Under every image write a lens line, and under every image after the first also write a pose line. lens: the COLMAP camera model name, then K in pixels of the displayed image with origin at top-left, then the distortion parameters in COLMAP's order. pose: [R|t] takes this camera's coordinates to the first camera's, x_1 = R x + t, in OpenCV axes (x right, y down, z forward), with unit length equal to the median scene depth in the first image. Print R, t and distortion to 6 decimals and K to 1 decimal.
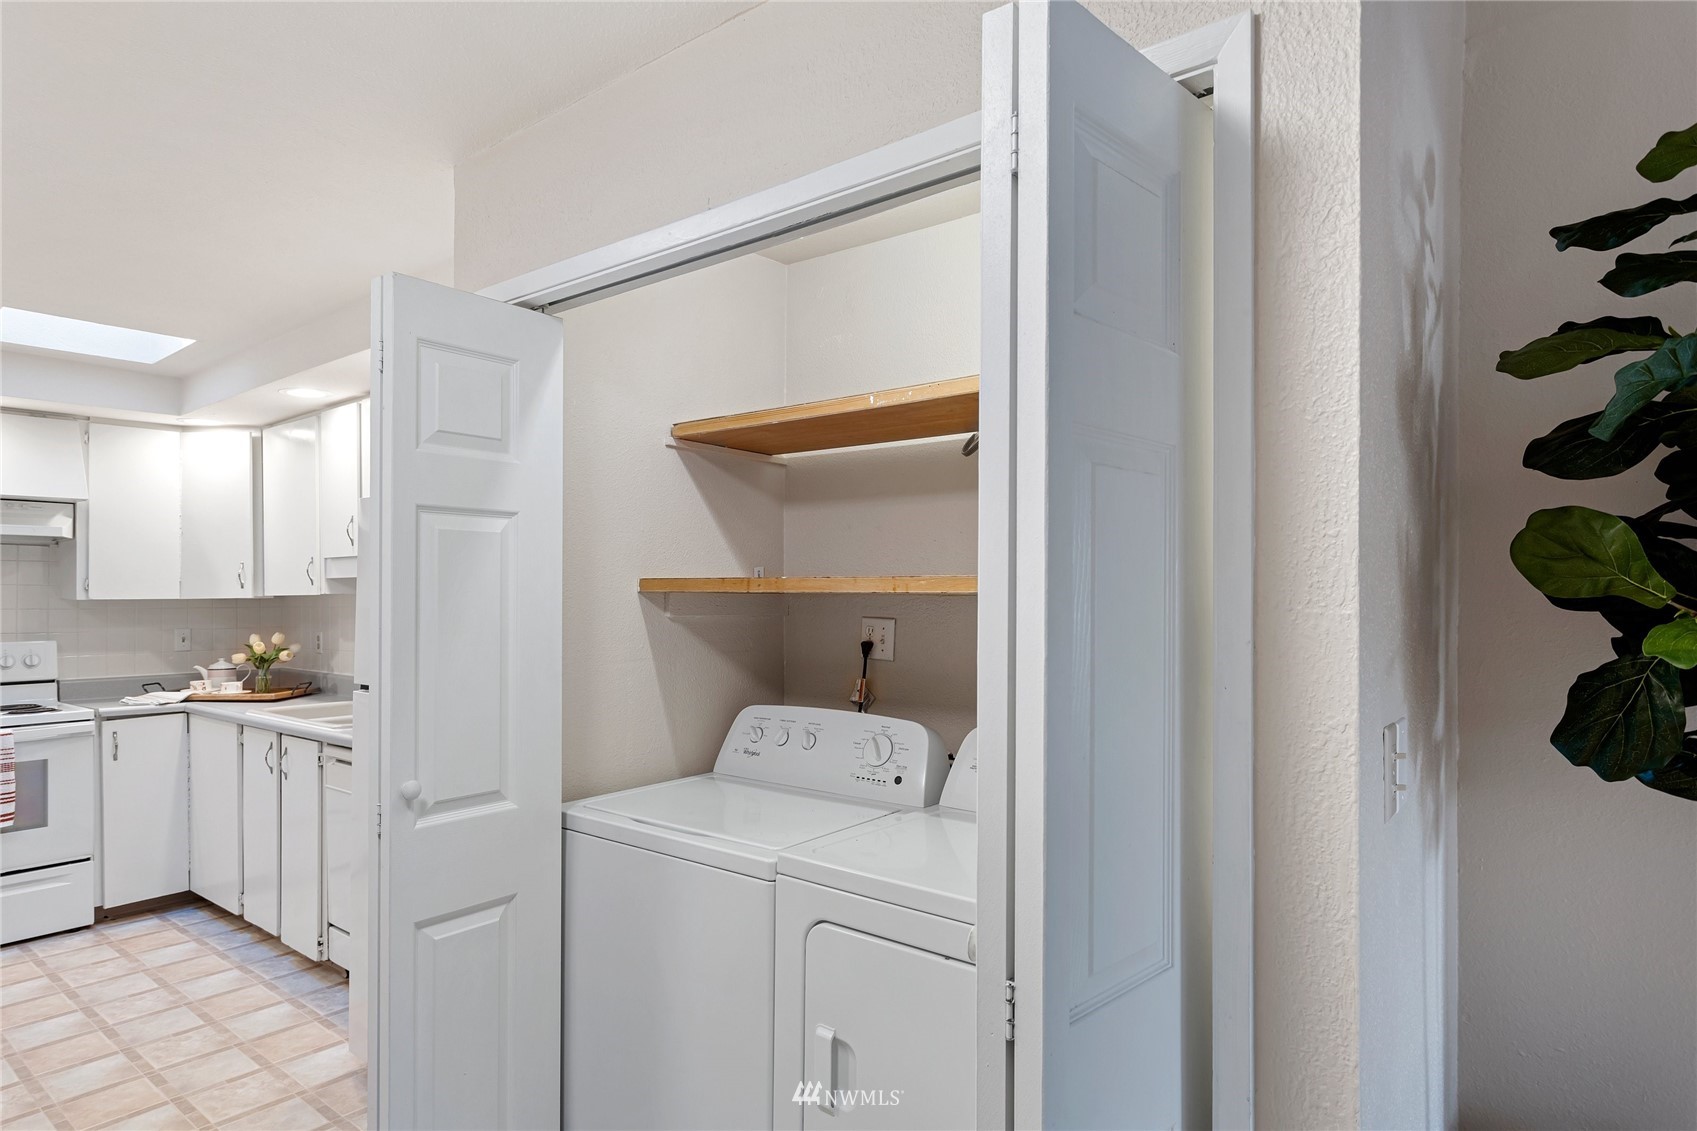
lens RADIAL K [[963.2, 0, 841.7], [0, 963.2, 570.3], [0, 0, 1]] dist [0.004138, 0.000663]
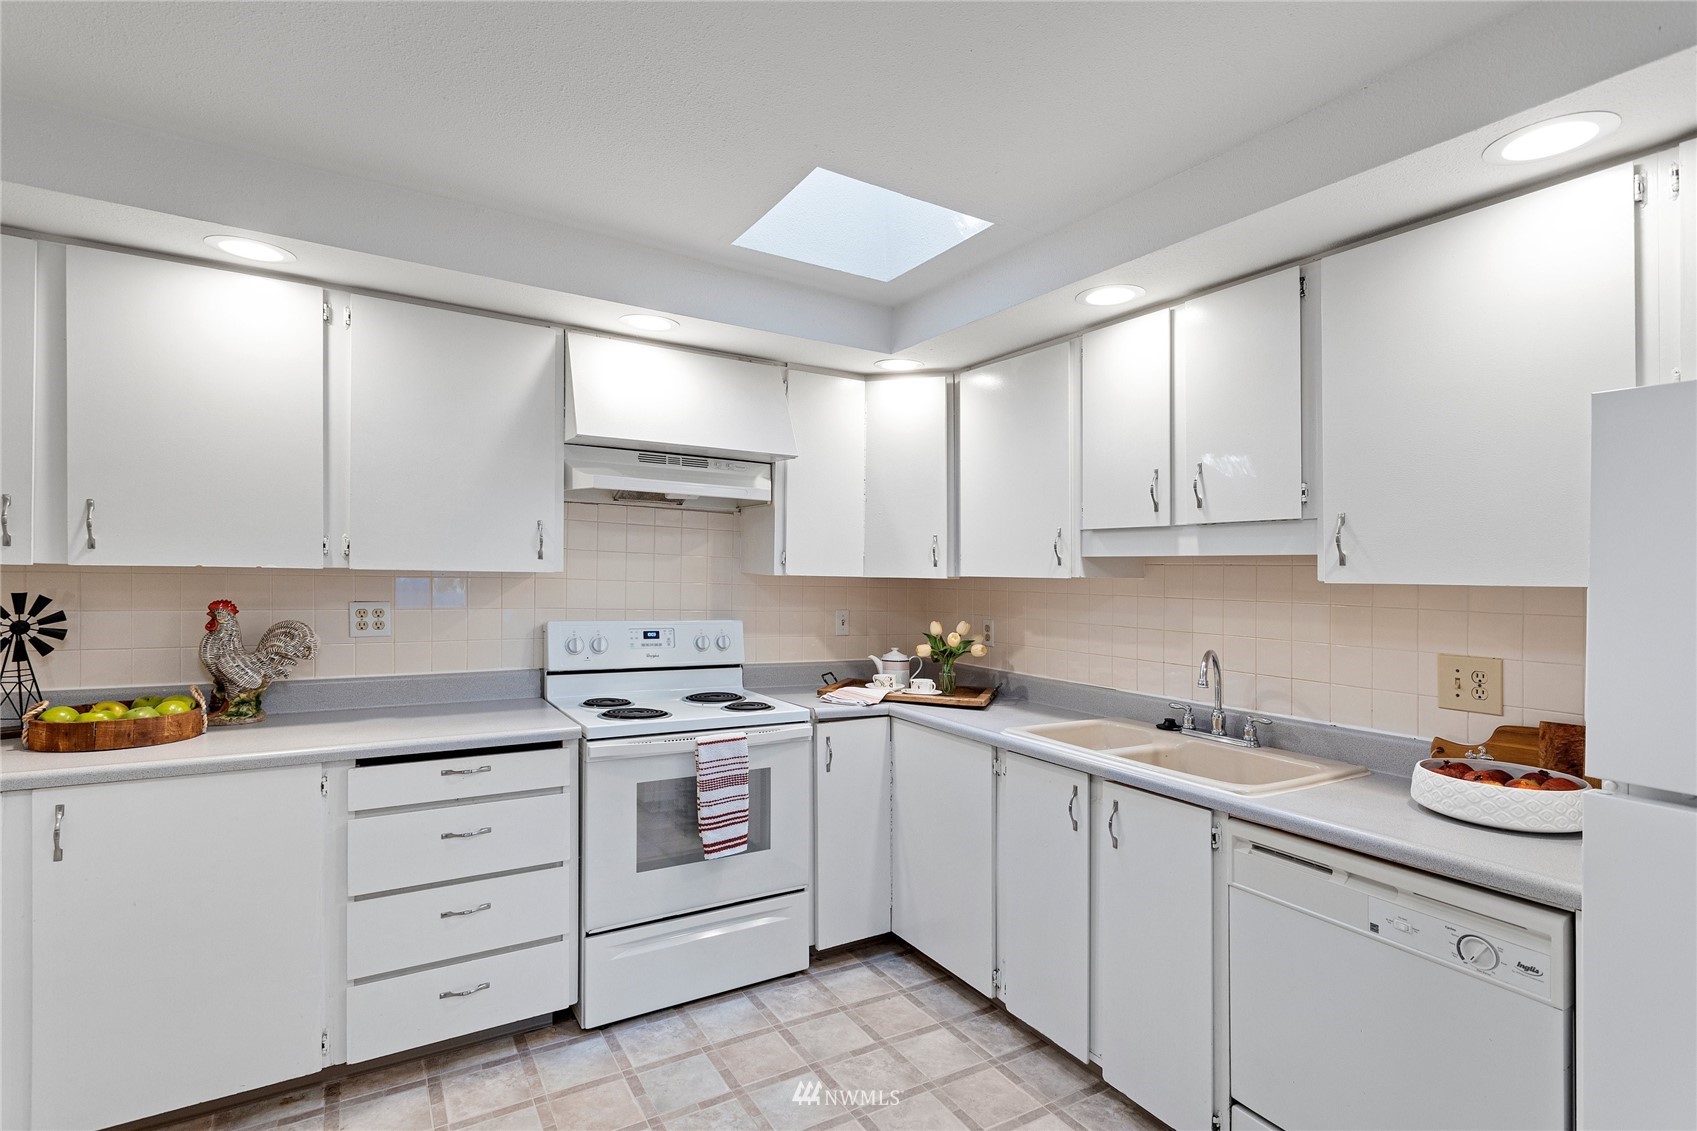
lens RADIAL K [[826.1, 0, 854.4], [0, 826.1, 573.2], [0, 0, 1]] dist [-0.001789, 0.003337]
pose [[0.943769, 0.029423, -0.329295, -0.484771], [-0.022849, 0.999455, 0.023817, 0.009572], [0.329816, -0.014953, 0.943927, 0.330769]]
